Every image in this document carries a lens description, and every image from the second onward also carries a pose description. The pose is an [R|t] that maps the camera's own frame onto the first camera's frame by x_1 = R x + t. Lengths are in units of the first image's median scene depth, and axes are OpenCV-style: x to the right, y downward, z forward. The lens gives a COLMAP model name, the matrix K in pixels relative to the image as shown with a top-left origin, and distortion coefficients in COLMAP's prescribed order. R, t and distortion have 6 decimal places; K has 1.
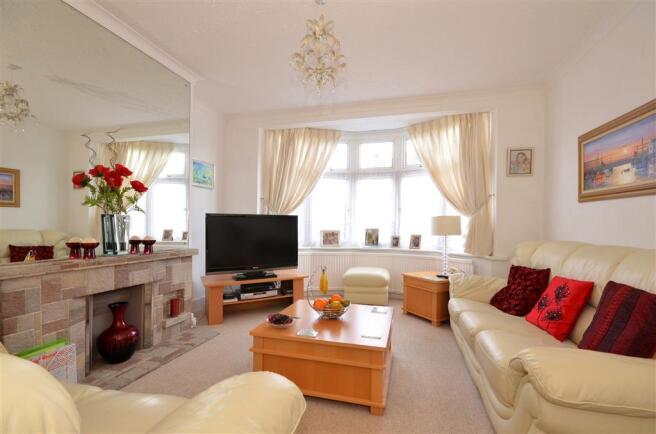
lens RADIAL K [[286.2, 0, 334.8], [0, 286.2, 225.6], [0, 0, 1]] dist [0.002608, -0.009703]
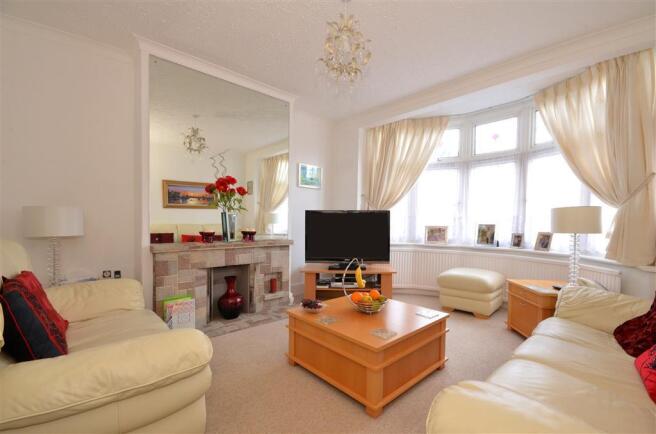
lens RADIAL K [[286.2, 0, 334.8], [0, 286.2, 225.6], [0, 0, 1]] dist [0.002608, -0.009703]
pose [[0.848063, 0.006853, -0.529850, 0.246249], [-0.000315, 0.999923, 0.012429, 0.004923], [0.529895, -0.010374, 0.848000, 0.057825]]
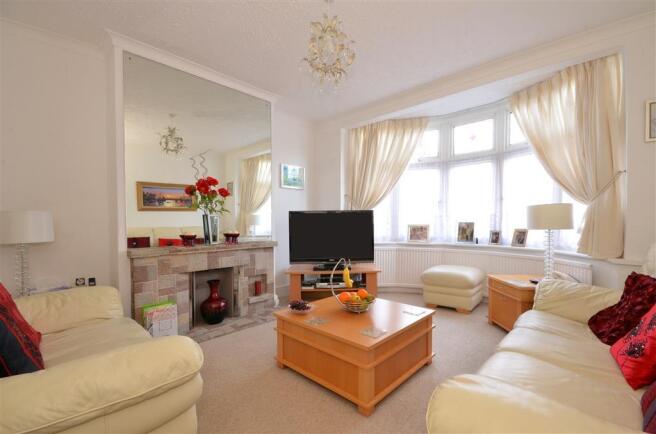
lens RADIAL K [[286.2, 0, 334.8], [0, 286.2, 225.6], [0, 0, 1]] dist [0.002608, -0.009703]
pose [[0.881169, -0.009106, -0.472713, 0.236151], [0.016884, 0.999783, 0.012213, 0.004429], [0.472500, -0.018742, 0.881132, 0.052449]]
